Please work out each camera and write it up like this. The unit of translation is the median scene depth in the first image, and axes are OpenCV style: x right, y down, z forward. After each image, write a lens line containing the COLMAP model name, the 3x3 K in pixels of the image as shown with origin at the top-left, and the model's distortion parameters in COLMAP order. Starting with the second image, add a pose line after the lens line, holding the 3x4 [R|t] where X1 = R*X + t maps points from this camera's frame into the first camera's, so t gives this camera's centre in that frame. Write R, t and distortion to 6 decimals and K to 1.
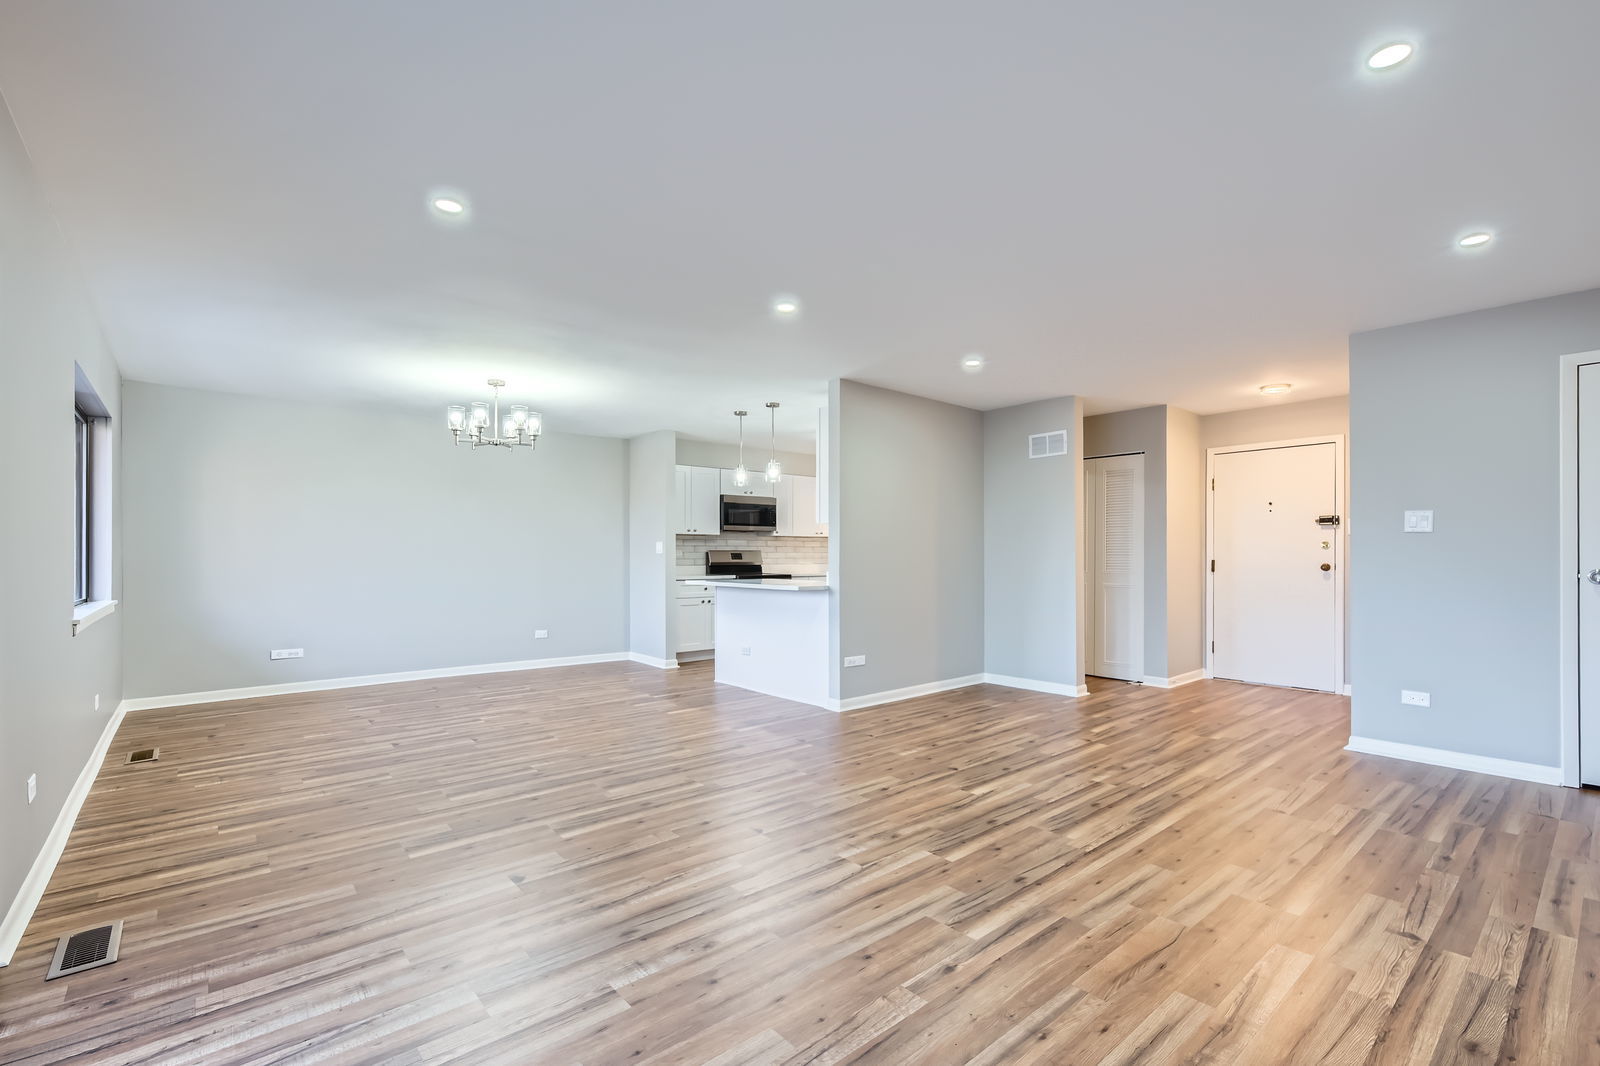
lens RADIAL K [[708.5, 0, 811.3], [0, 708.5, 544.4], [0, 0, 1]] dist [-0.001834, 0.000854]
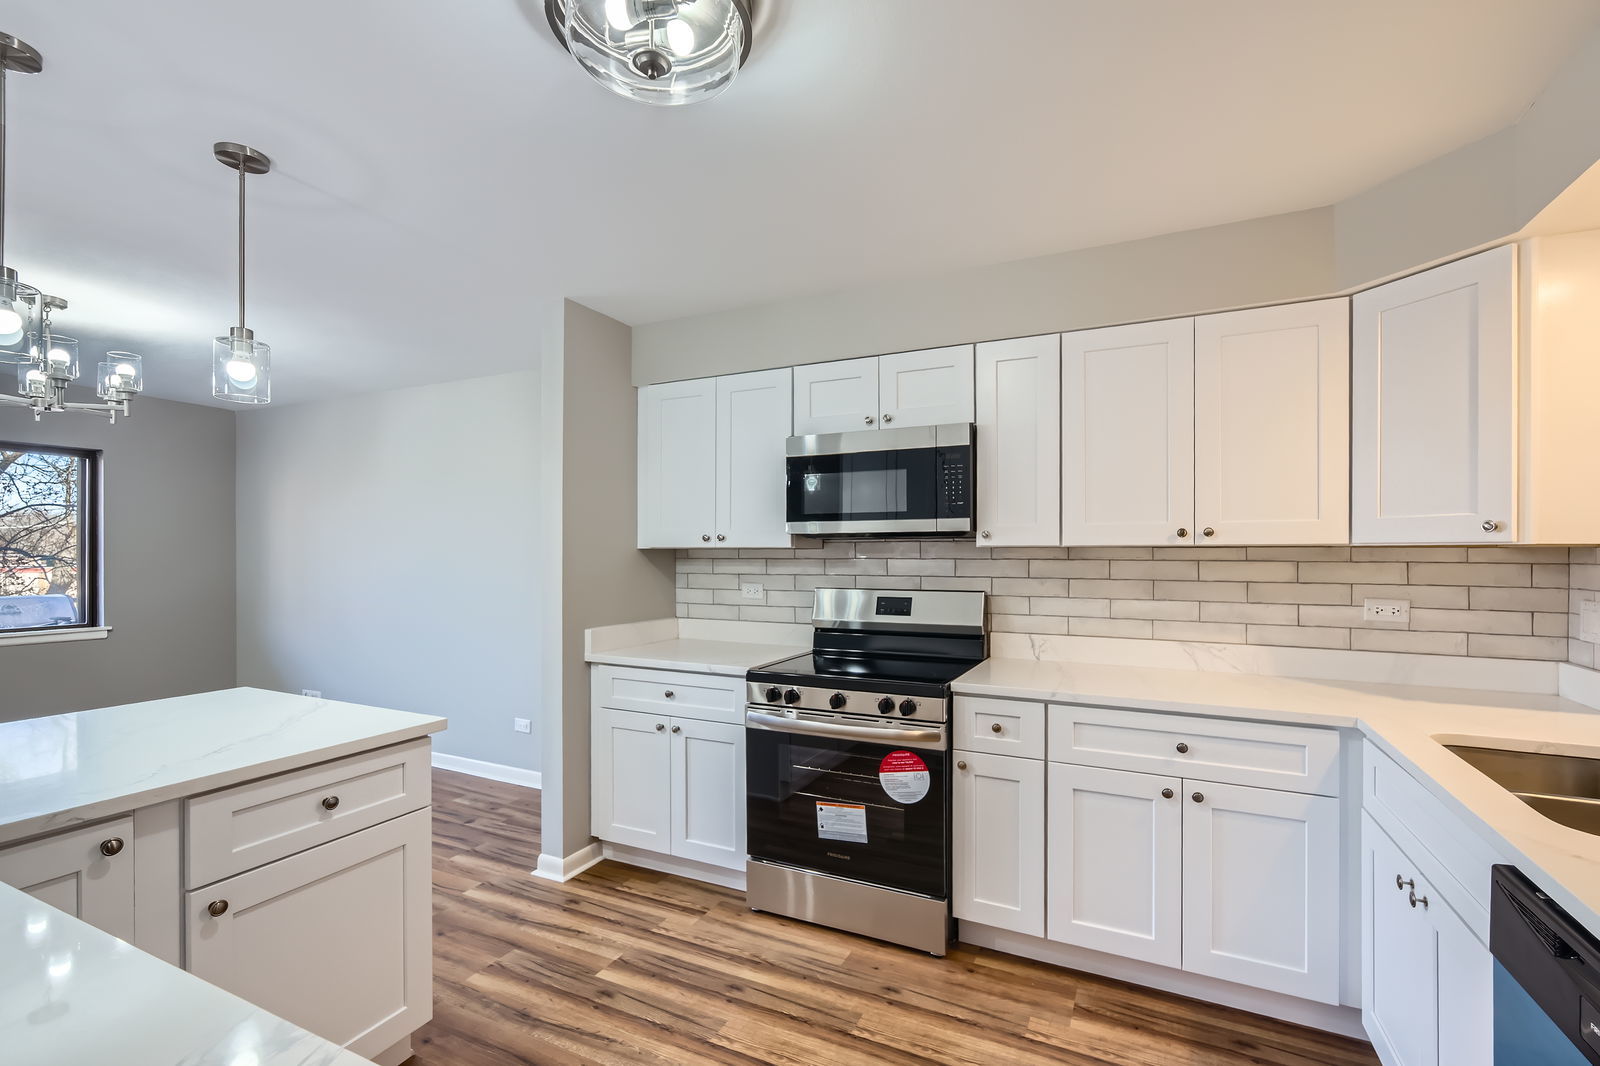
lens RADIAL K [[708.5, 0, 812.6], [0, 708.5, 547.9], [0, 0, 1]] dist [-0.001834, 0.000854]
pose [[0.400995, -0.001744, -0.916079, 0.411903], [0.013610, 0.999899, 0.004054, -0.028550], [0.915979, -0.014093, 0.400978, 1.687295]]
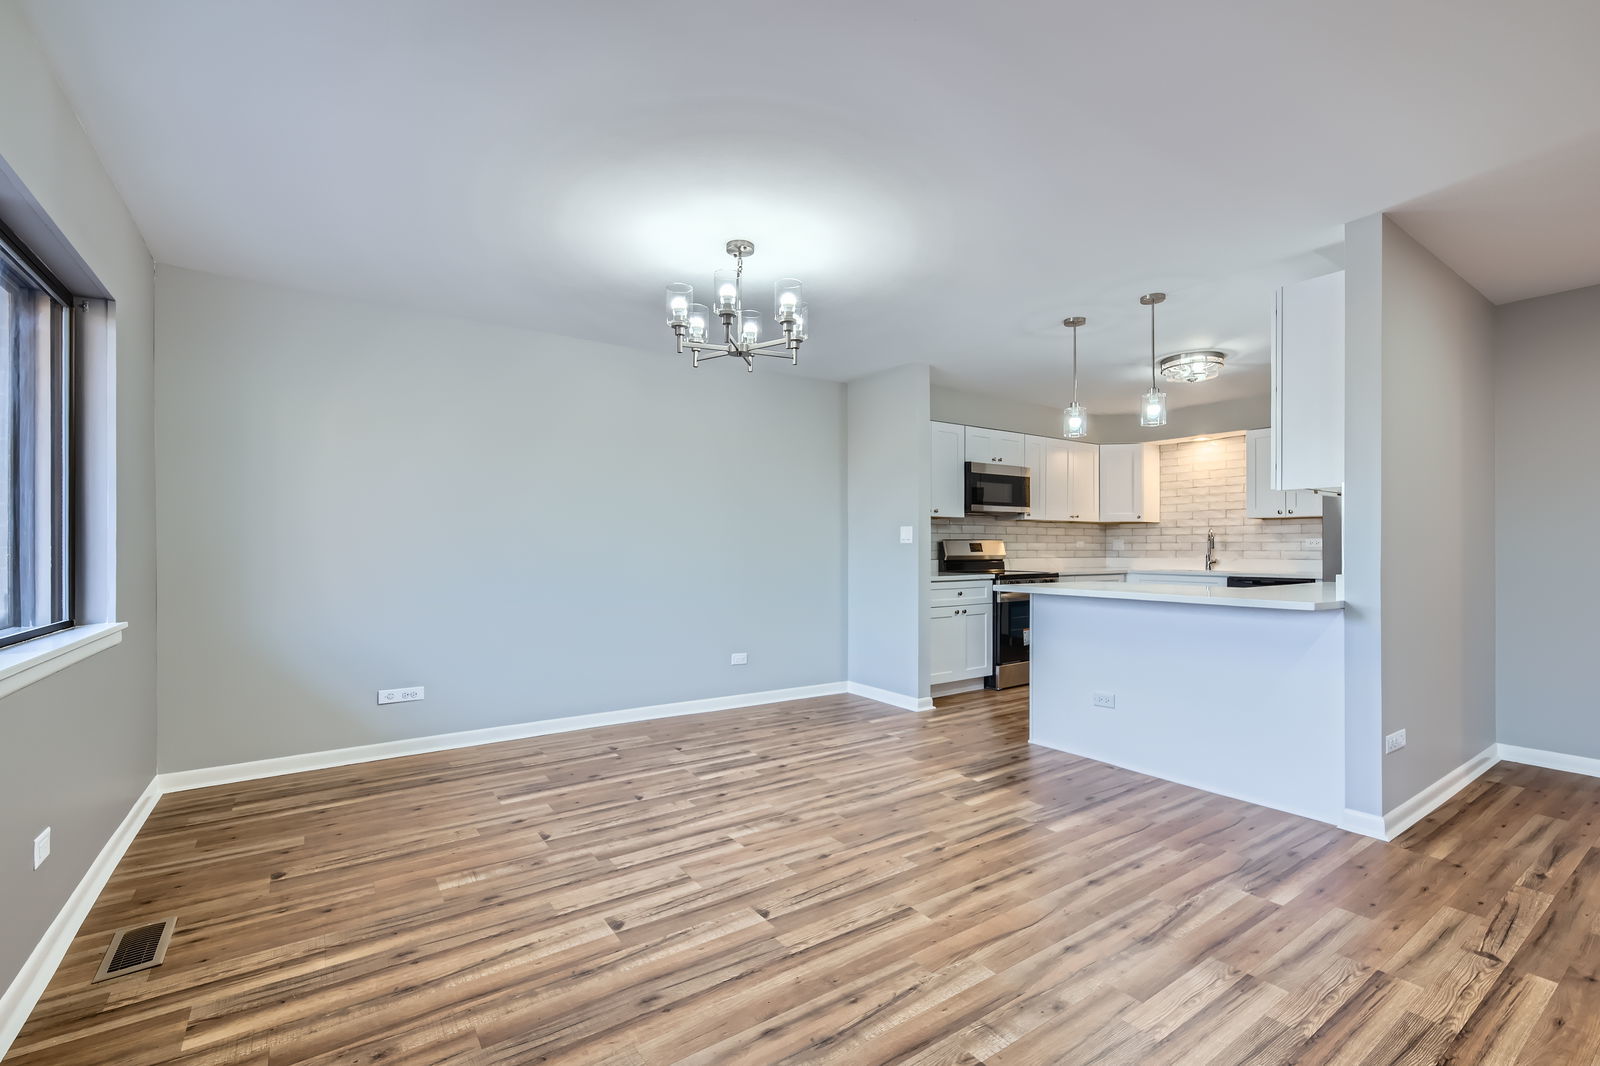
lens RADIAL K [[708.5, 0, 815.1], [0, 708.5, 535.7], [0, 0, 1]] dist [-0.001834, 0.000854]
pose [[0.995623, -0.000130, -0.093458, -0.414717], [0.000095, 1.000000, -0.000378, 0.010463], [0.093458, 0.000367, 0.995623, 0.536017]]
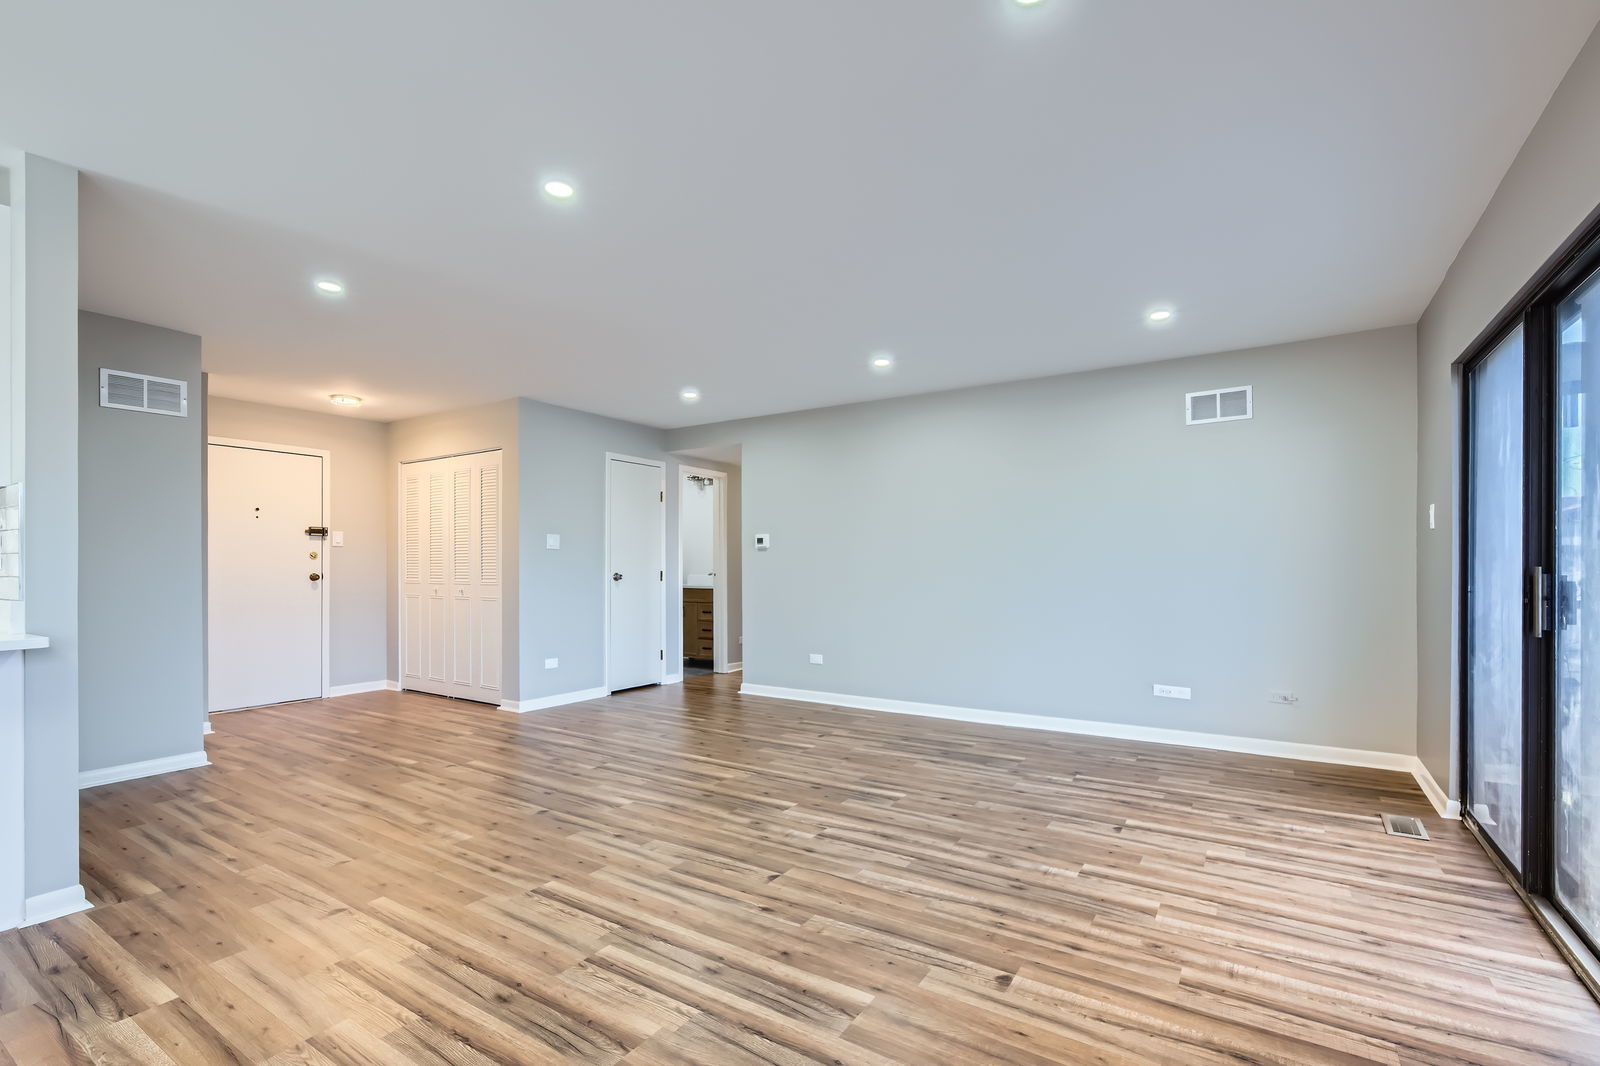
lens RADIAL K [[708.5, 0, 817.8], [0, 708.5, 564.8], [0, 0, 1]] dist [-0.001834, 0.000854]
pose [[-0.293004, 0.003944, 0.956103, -0.656049], [-0.013189, 0.999880, -0.008167, 0.018193], [-0.956020, -0.015003, -0.292916, 0.856028]]
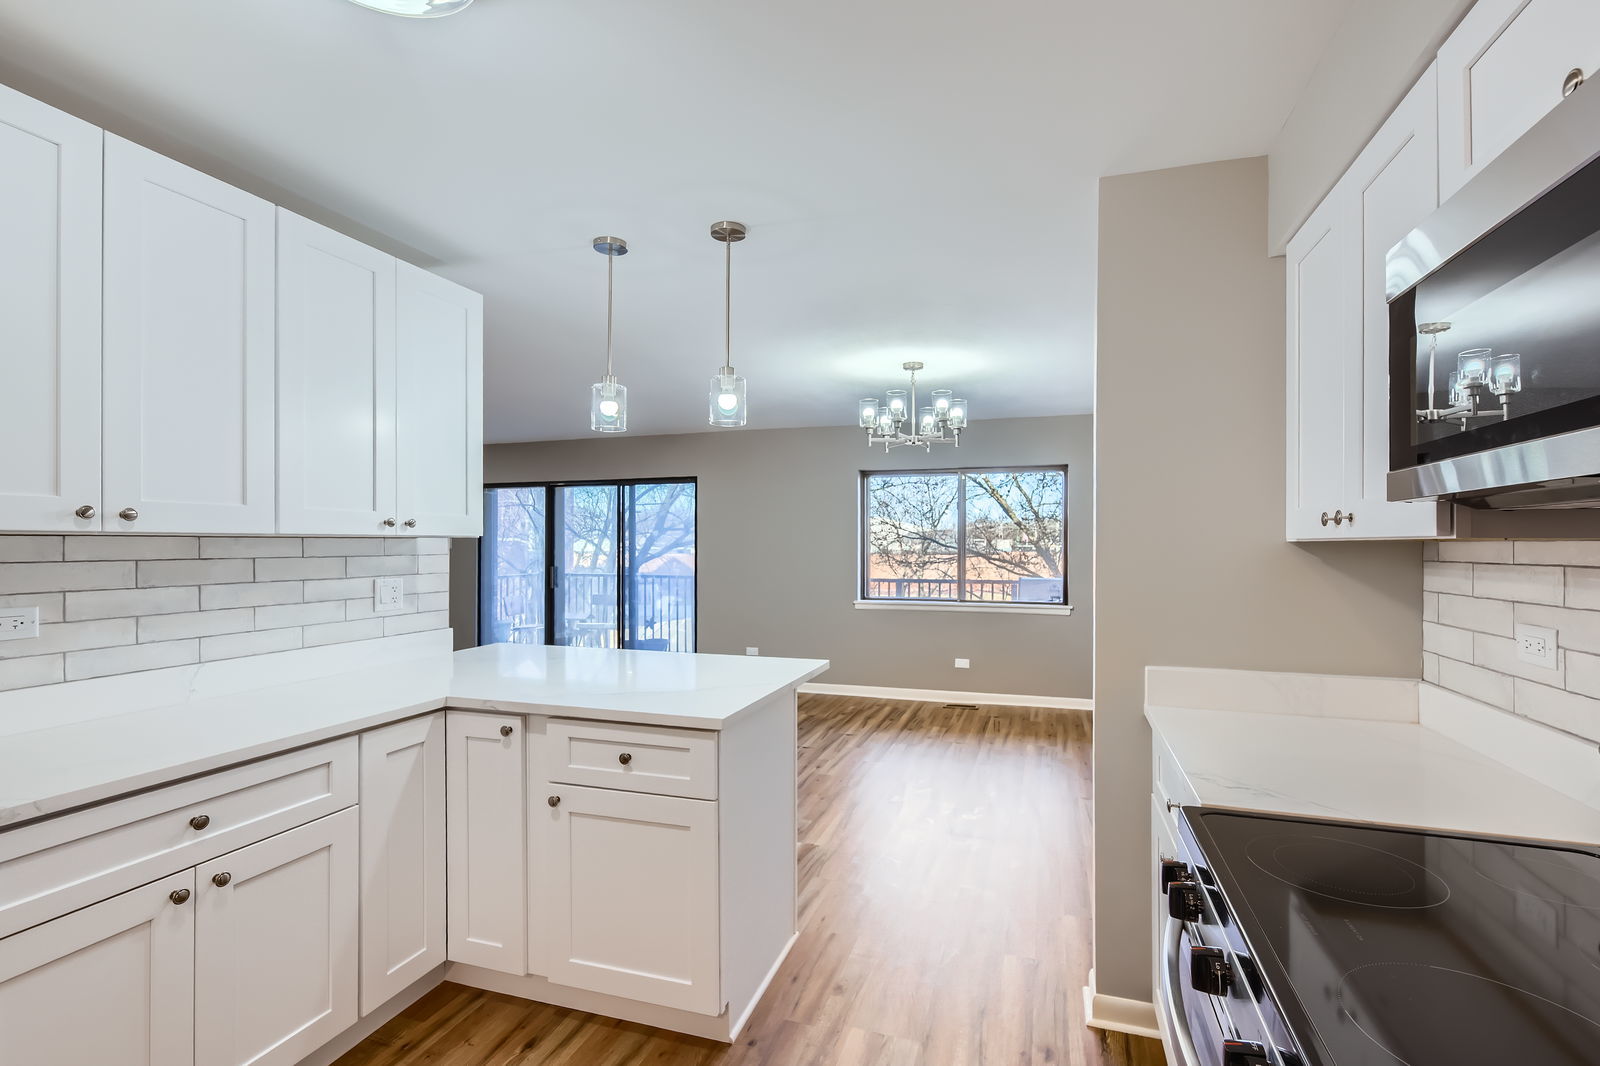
lens RADIAL K [[708.5, 0, 816.1], [0, 708.5, 540.9], [0, 0, 1]] dist [-0.001834, 0.000854]
pose [[-0.851223, -0.002993, -0.524796, 0.088435], [0.007900, 0.999797, -0.018516, -0.021494], [0.524745, -0.019907, -0.851026, 2.052272]]
